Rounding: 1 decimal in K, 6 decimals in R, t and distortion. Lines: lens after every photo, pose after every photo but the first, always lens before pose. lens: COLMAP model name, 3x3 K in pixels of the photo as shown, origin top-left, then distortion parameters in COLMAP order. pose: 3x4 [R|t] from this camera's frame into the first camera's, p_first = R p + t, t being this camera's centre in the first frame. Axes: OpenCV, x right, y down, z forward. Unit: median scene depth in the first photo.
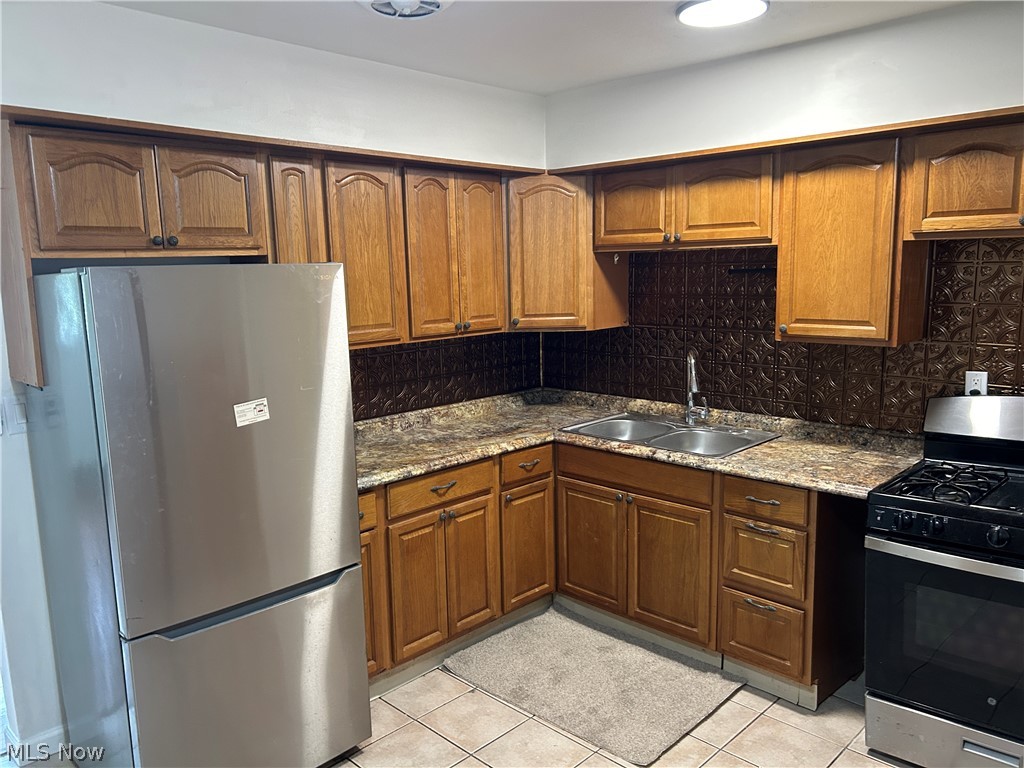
lens RADIAL K [[769.4, 0, 503.9], [0, 769.4, 382.7], [0, 0, 1]] dist [0.029549, -0.026938]
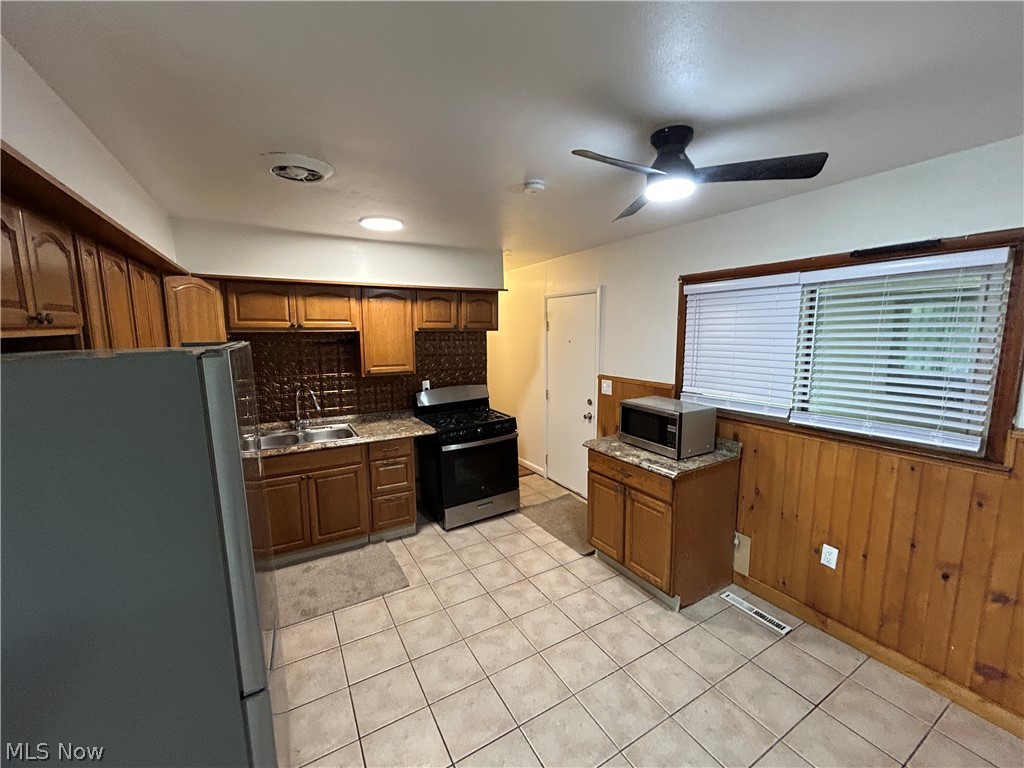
lens RADIAL K [[412.8, 0, 513.5], [0, 412.8, 381.9], [0, 0, 1]] dist [-0.000972, -0.000021]
pose [[0.266524, -0.100957, 0.958526, -0.636548], [0.140444, 0.987952, 0.065005, -0.058175], [-0.953541, 0.117294, 0.277492, 0.317787]]
